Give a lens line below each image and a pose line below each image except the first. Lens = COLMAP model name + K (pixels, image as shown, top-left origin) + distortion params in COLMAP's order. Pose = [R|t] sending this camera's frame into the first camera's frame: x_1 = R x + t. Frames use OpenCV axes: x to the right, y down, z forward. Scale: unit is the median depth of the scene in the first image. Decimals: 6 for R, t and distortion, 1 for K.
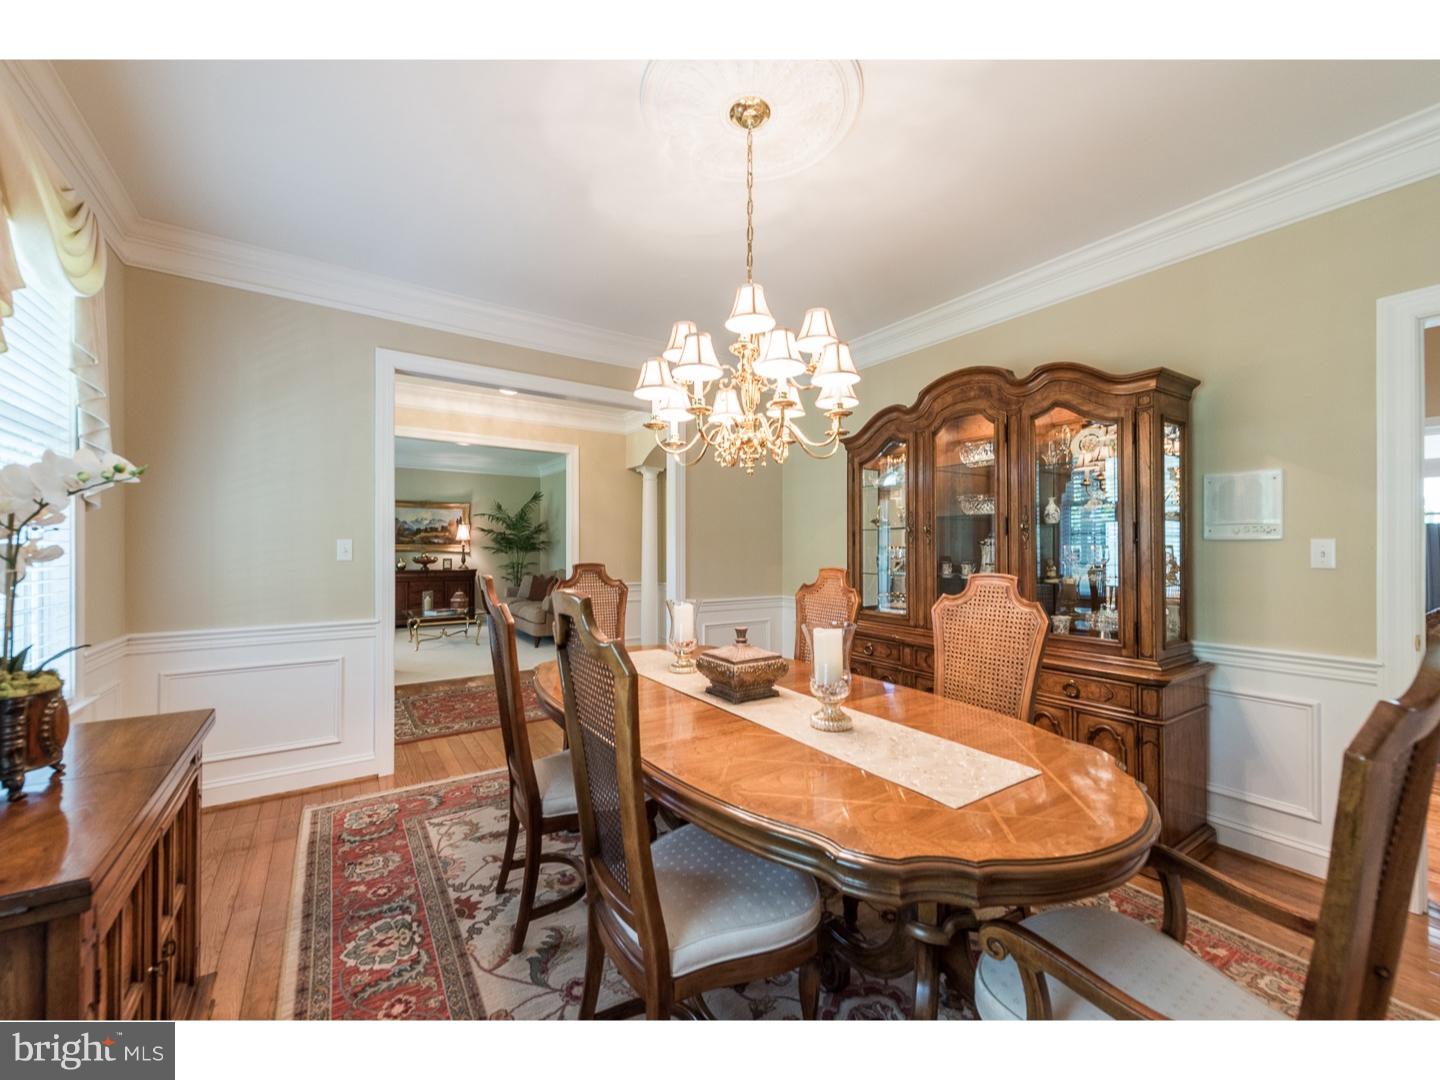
lens RADIAL K [[567.2, 0, 711.5], [0, 567.2, 544.1], [0, 0, 1]] dist [0.009276, -0.001005]
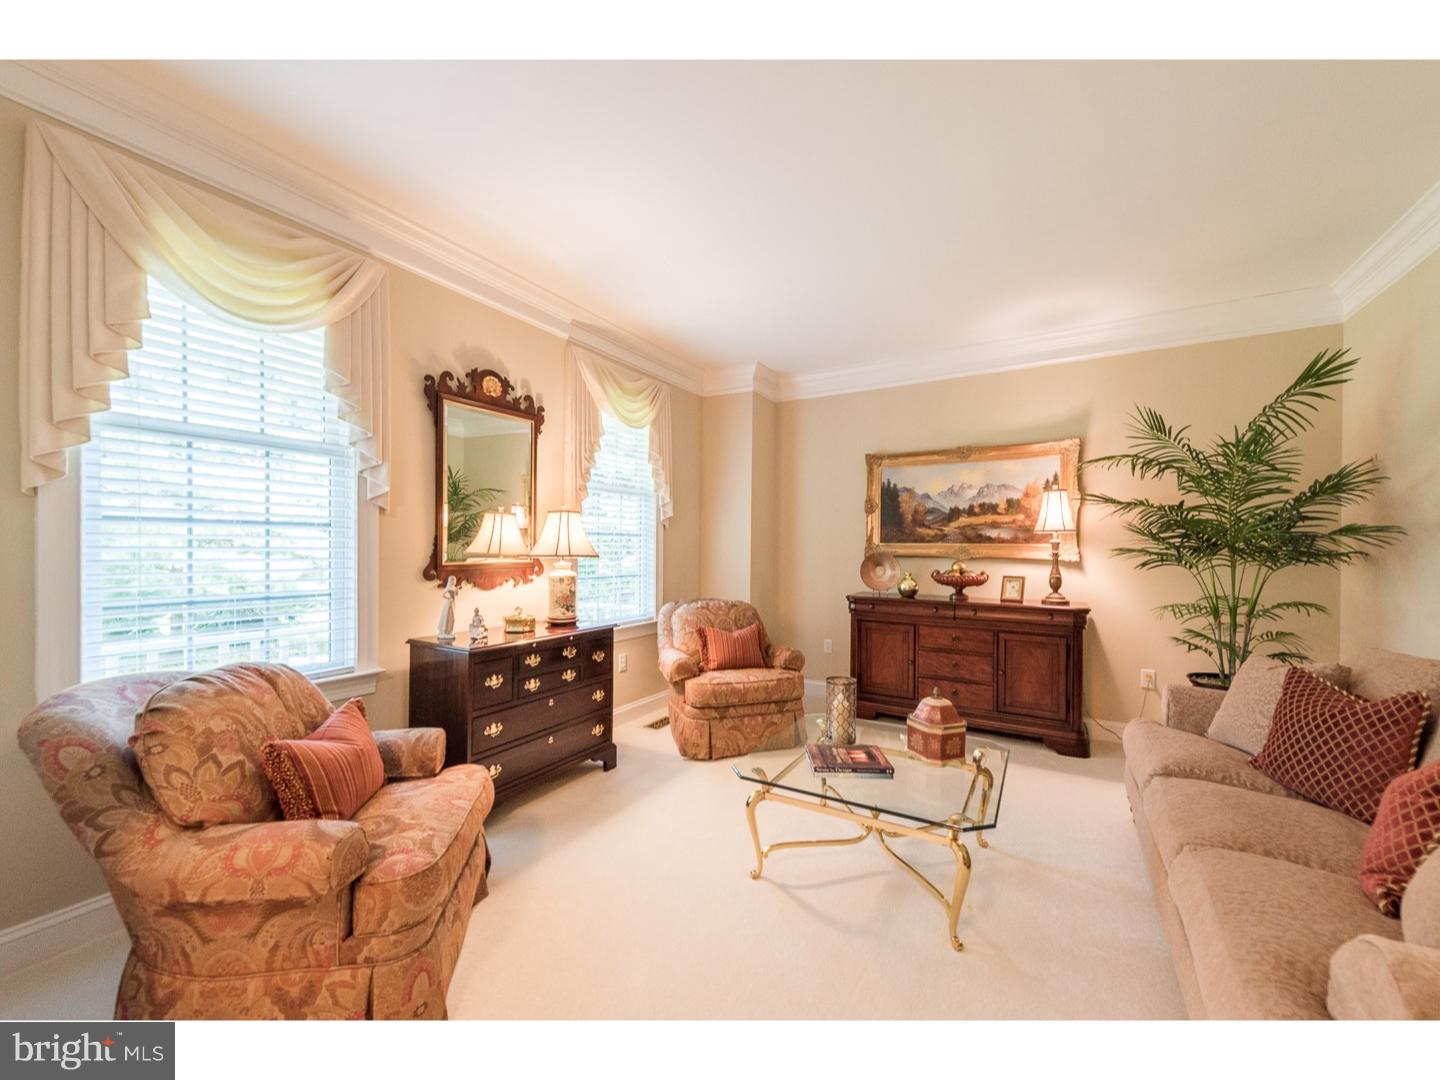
lens RADIAL K [[567.2, 0, 708.4], [0, 567.2, 552.8], [0, 0, 1]] dist [0.009276, -0.001005]
pose [[0.421221, 0.005712, -0.906940, -0.183237], [0.001666, 0.999974, 0.007071, 0.005157], [0.906956, -0.004490, 0.421201, 0.621272]]
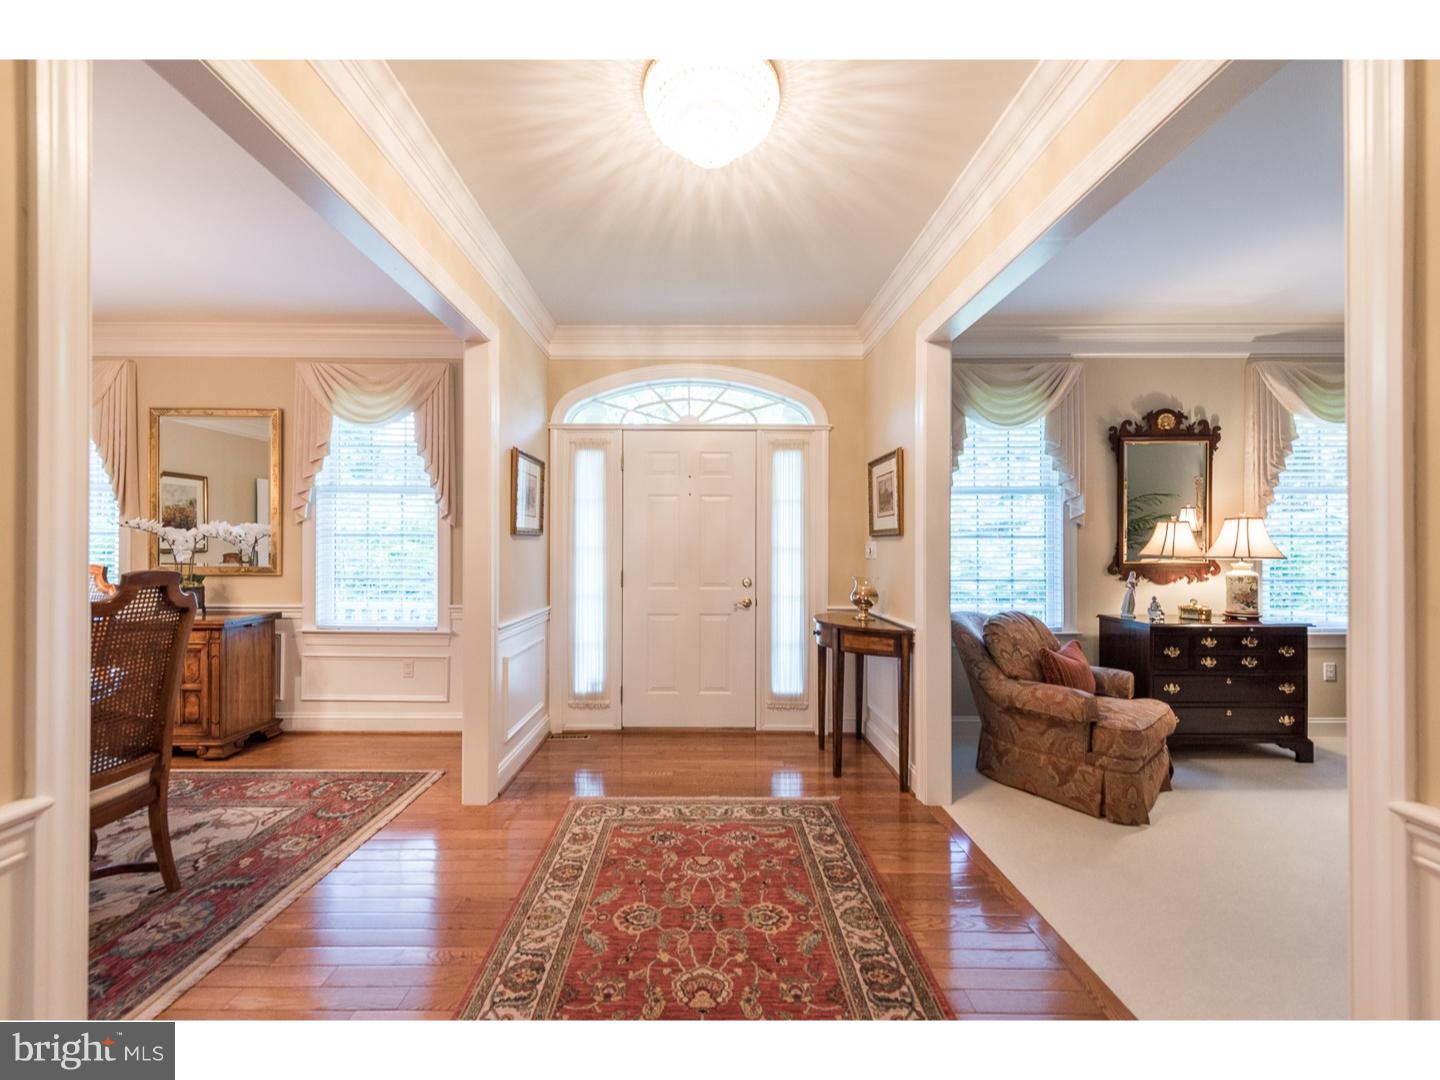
lens RADIAL K [[567.2, 0, 712.5], [0, 567.2, 547.2], [0, 0, 1]] dist [0.009276, -0.001005]
pose [[-0.547041, -0.007705, -0.837070, -0.010729], [0.001870, 0.999944, -0.010427, 0.005504], [0.837103, -0.007269, -0.546996, 0.597184]]
